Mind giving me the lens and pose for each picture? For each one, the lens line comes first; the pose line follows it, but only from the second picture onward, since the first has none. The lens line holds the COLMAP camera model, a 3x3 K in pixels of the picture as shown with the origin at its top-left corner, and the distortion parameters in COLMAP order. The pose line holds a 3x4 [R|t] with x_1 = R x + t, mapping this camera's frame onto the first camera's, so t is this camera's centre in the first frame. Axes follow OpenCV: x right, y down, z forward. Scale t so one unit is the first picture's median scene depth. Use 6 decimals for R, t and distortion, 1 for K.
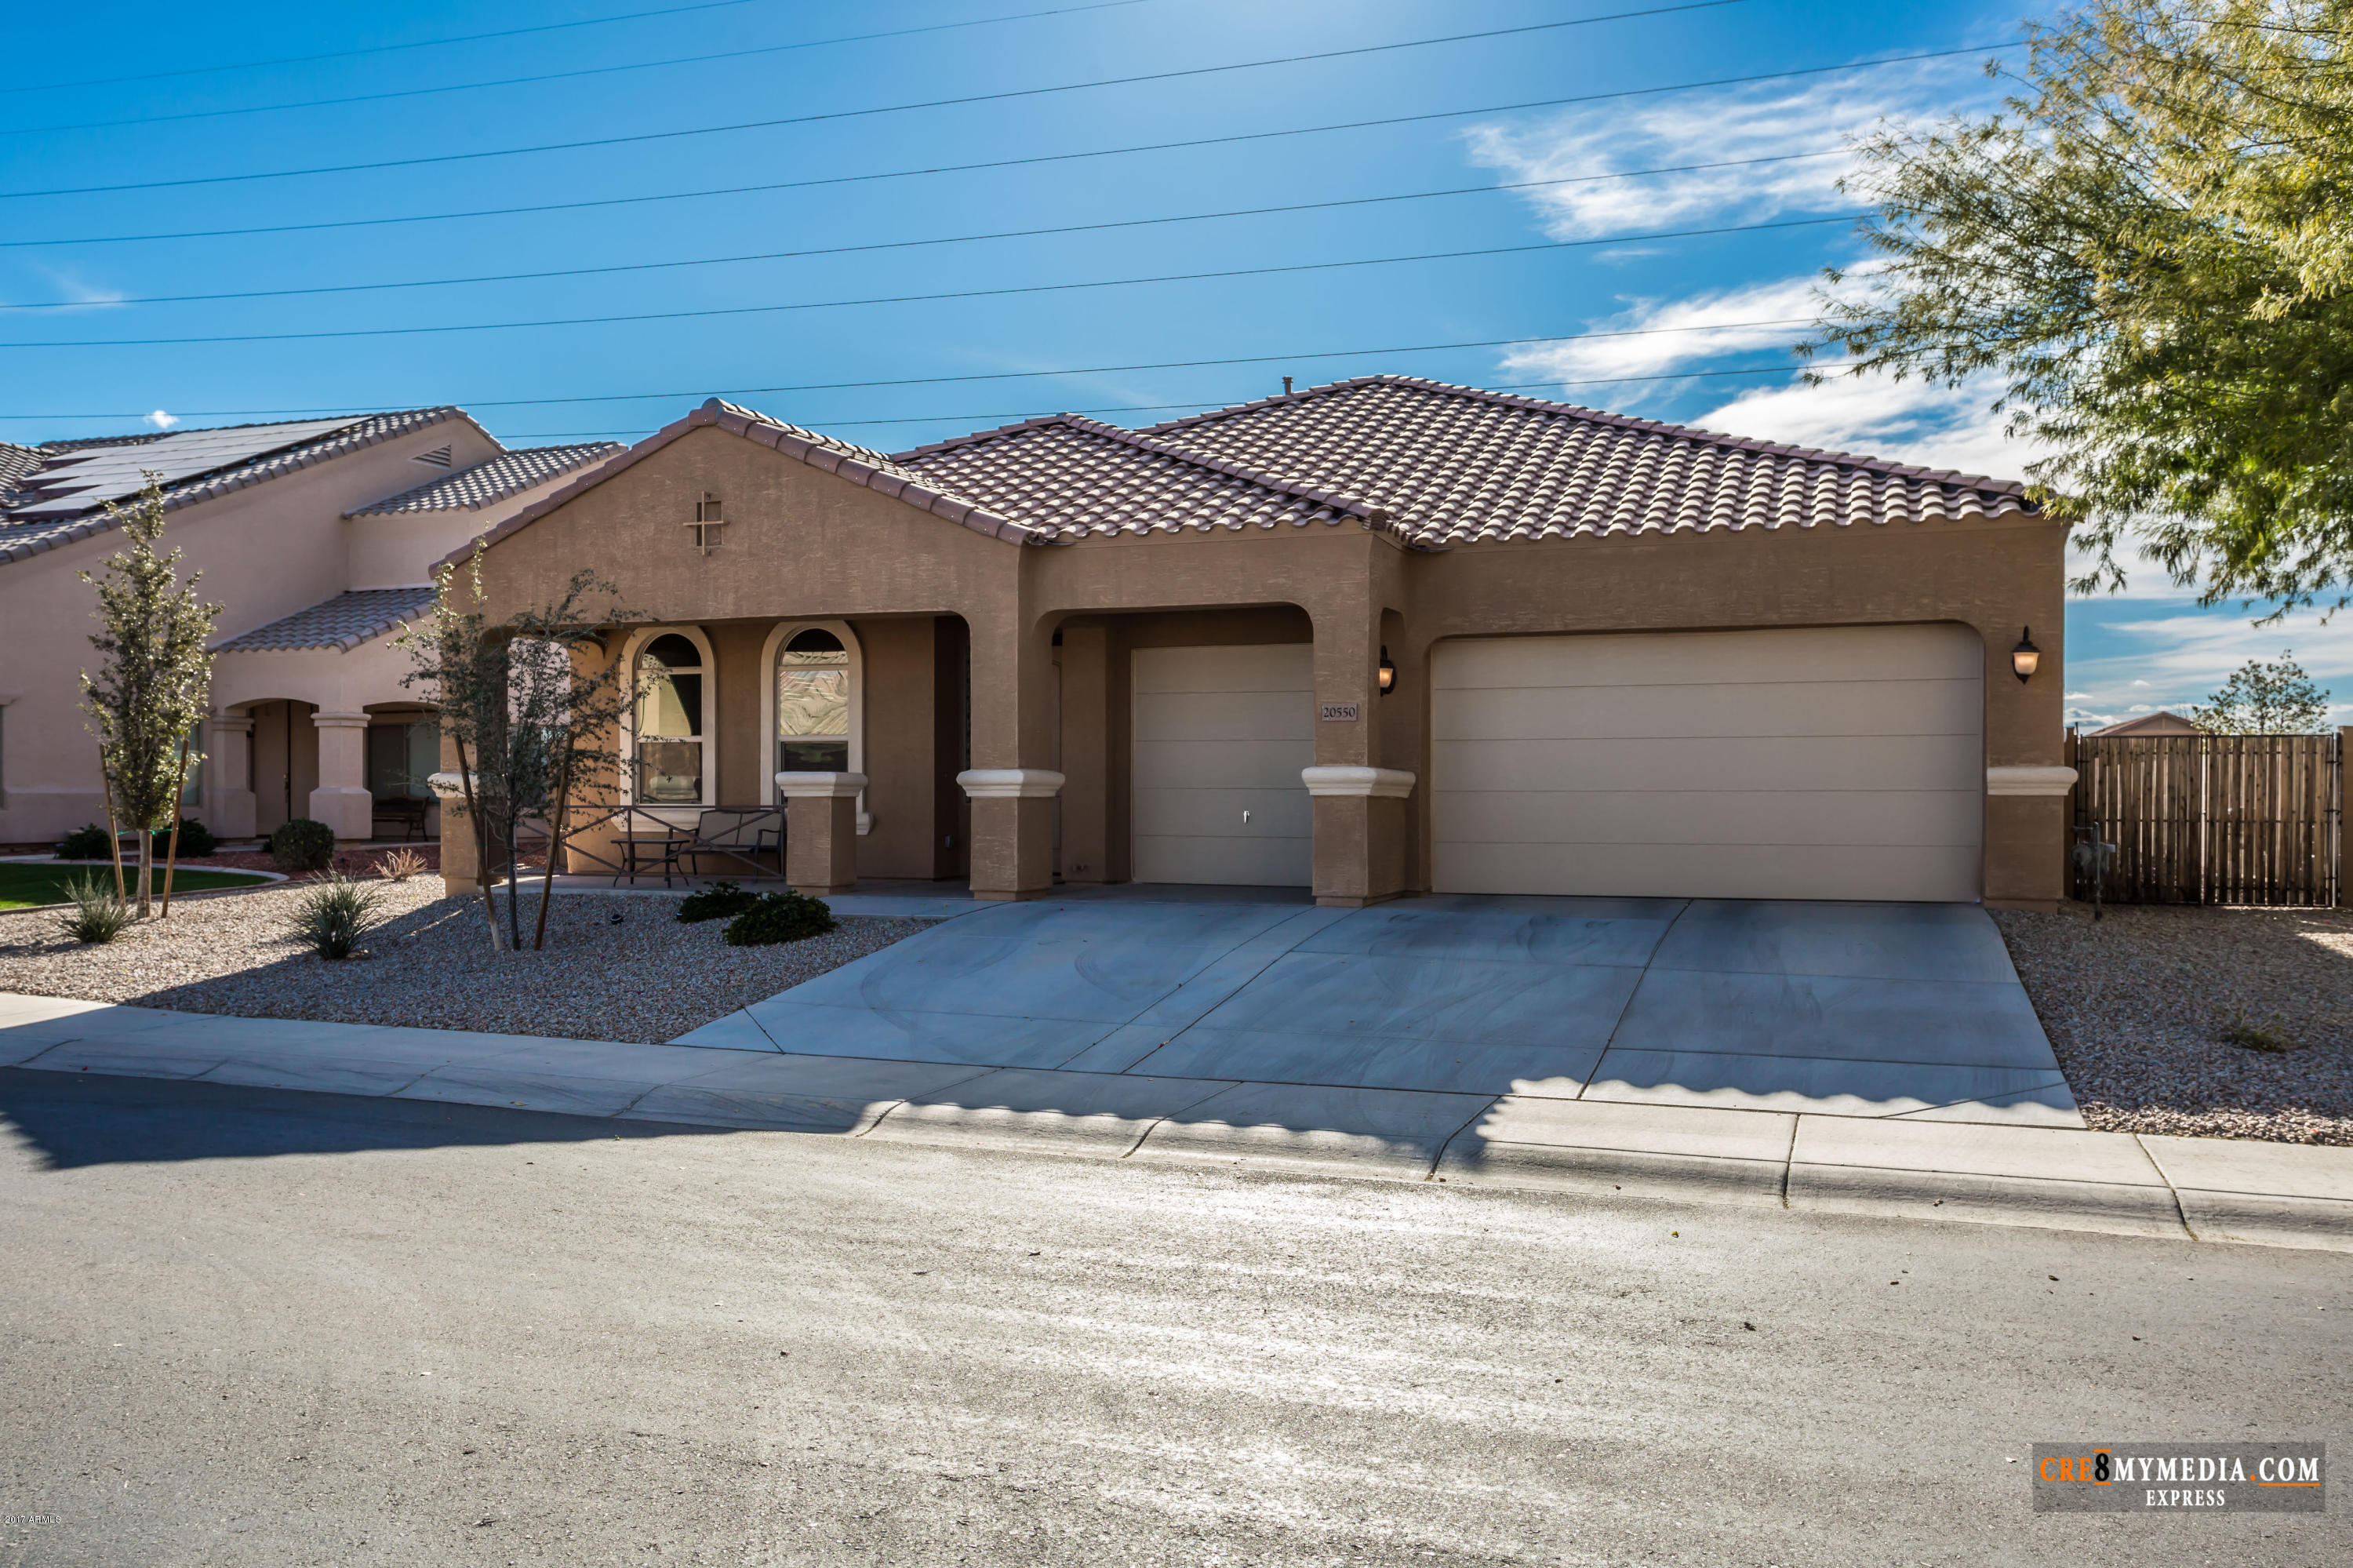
lens RADIAL K [[1843.3, 0, 1173.9], [0, 1843.3, 796.7], [0, 0, 1]] dist [-0.015041, 0.000776]
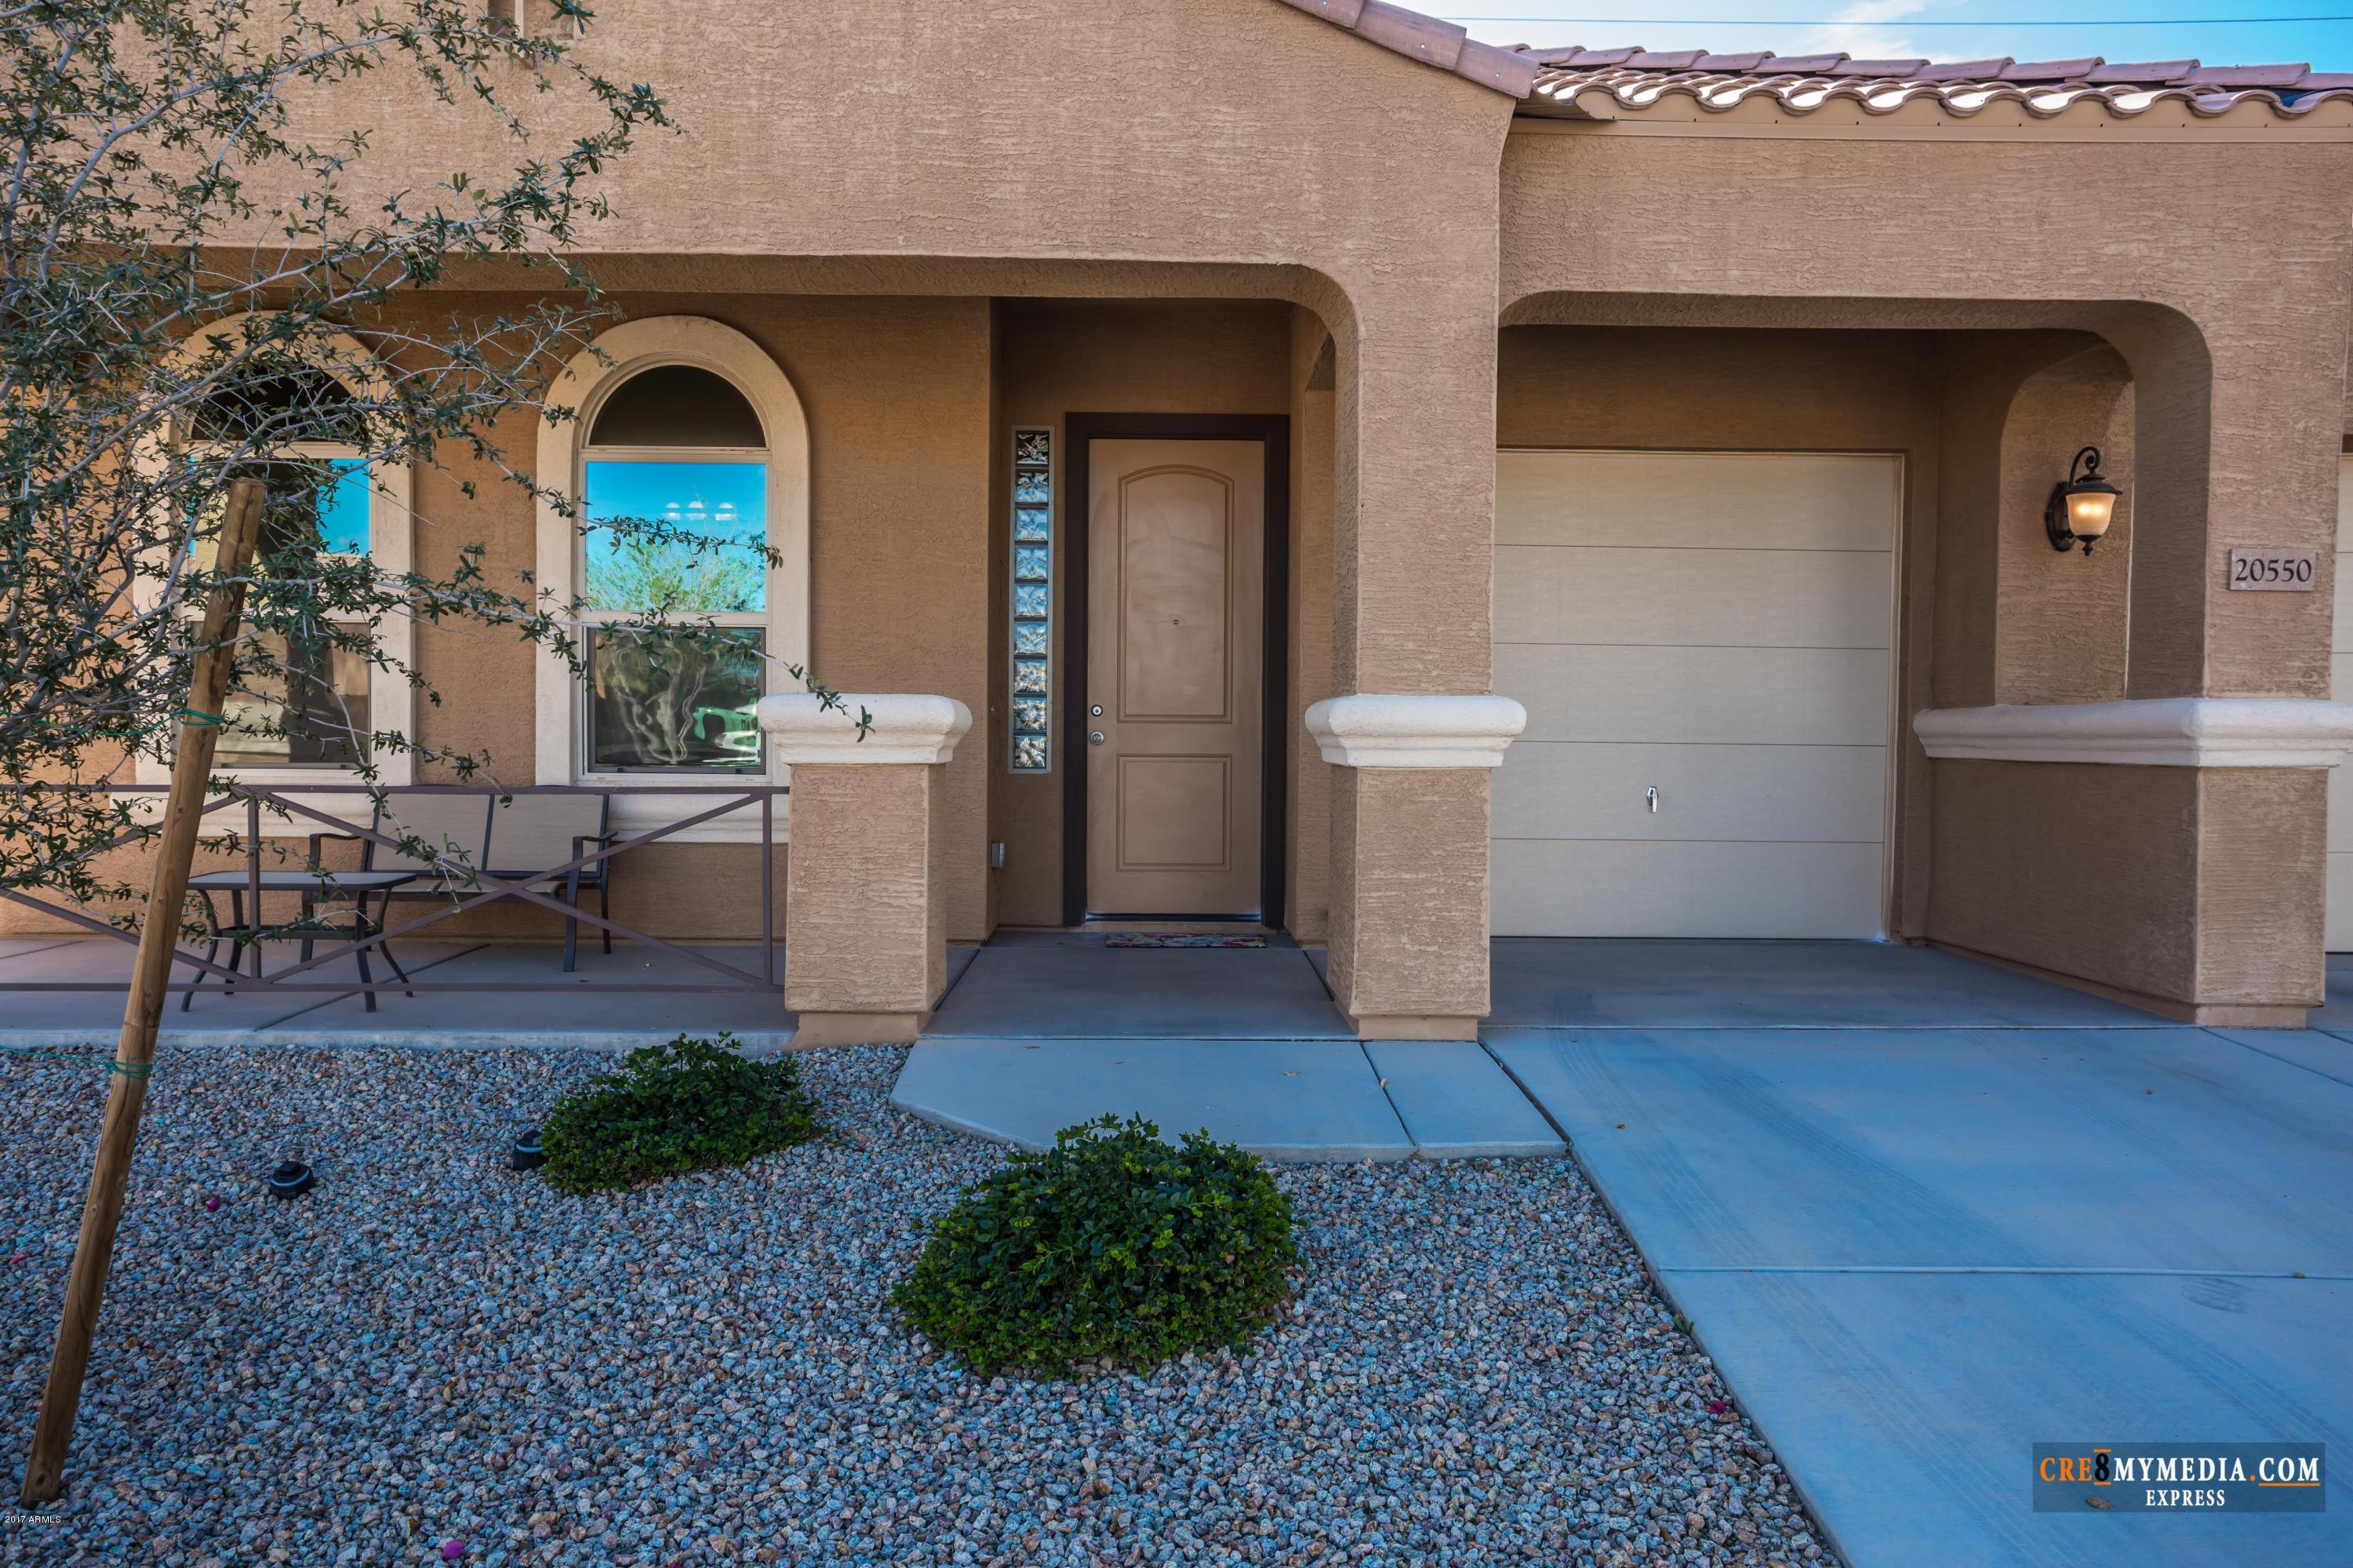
lens RADIAL K [[1843.3, 0, 1179.1], [0, 1843.3, 782.8], [0, 0, 1]] dist [-0.015041, 0.000776]
pose [[0.926552, -0.003547, 0.376150, -0.275874], [-0.005796, 0.999702, 0.023705, -0.005141], [-0.376122, -0.024144, 0.926256, 0.643862]]
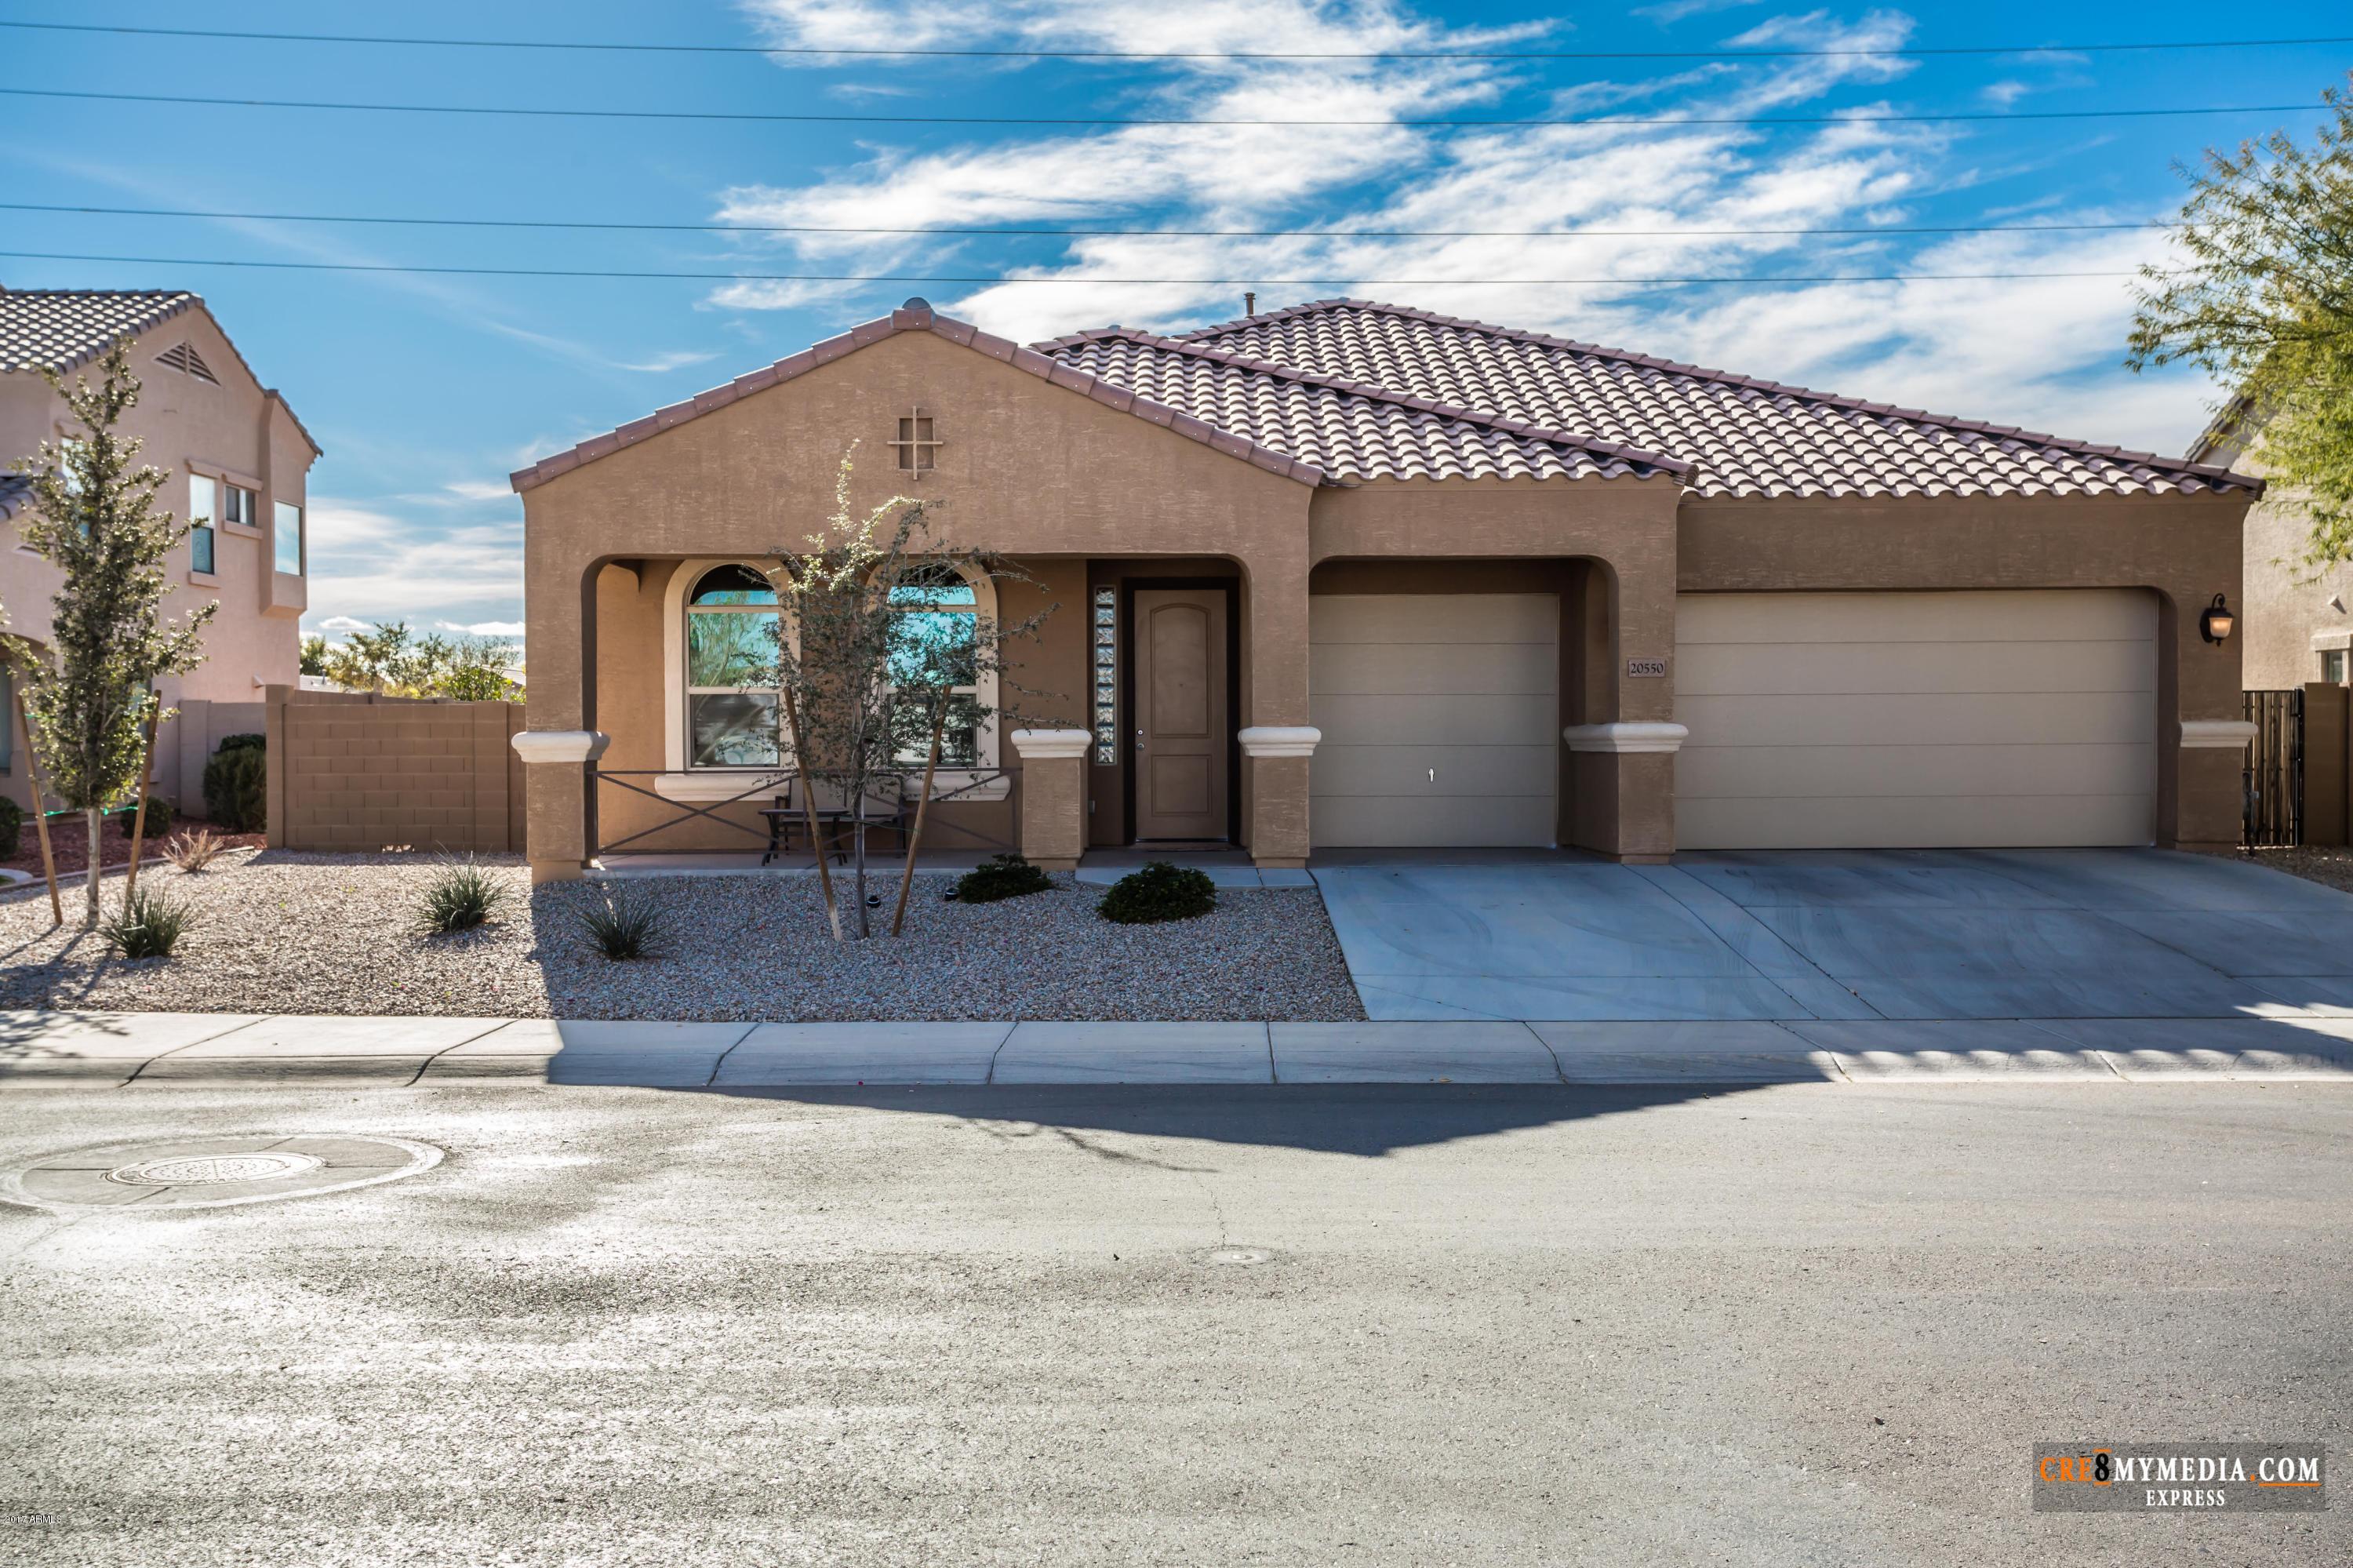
lens RADIAL K [[2272.1, 0, 1174.9], [0, 2272.1, 777.6], [0, 0, 1]] dist [0.036450, 0.000000]
pose [[0.930758, -0.010975, 0.365470, -0.544495], [0.007046, 0.999902, 0.012082, -0.003261], [-0.365567, -0.008670, 0.930745, -0.043485]]
